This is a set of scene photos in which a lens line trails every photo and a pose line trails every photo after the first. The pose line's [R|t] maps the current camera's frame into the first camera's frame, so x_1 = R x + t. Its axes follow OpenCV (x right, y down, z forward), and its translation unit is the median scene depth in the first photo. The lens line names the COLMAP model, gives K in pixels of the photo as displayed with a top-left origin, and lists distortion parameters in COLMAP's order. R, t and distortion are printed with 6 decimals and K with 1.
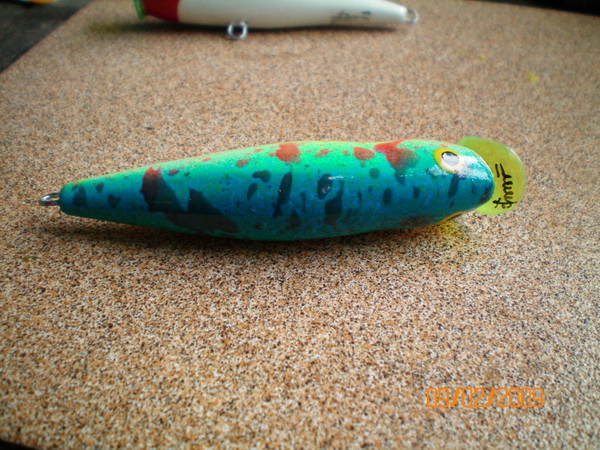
lens RADIAL K [[665.3, 0, 300.0], [0, 665.3, 228.4], [0, 0, 1]] dist [-0.122194, 0.000000]
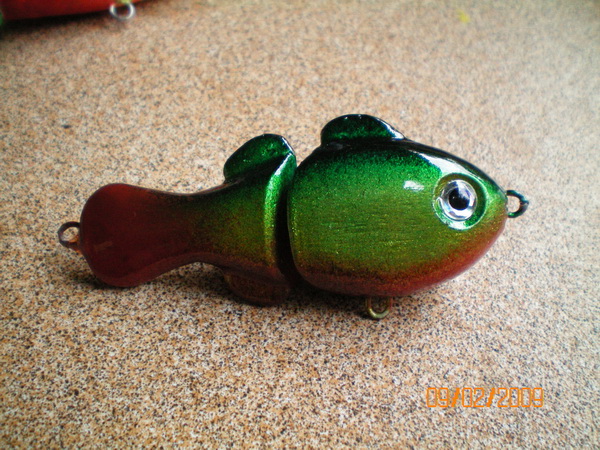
lens RADIAL K [[665.3, 0, 298.4], [0, 665.3, 228.2], [0, 0, 1]] dist [-0.122194, 0.000000]
pose [[0.986899, -0.111458, 0.116648, -0.034755], [0.080830, 0.967302, 0.240401, -0.228189], [-0.139629, -0.227823, 0.963639, 0.050190]]
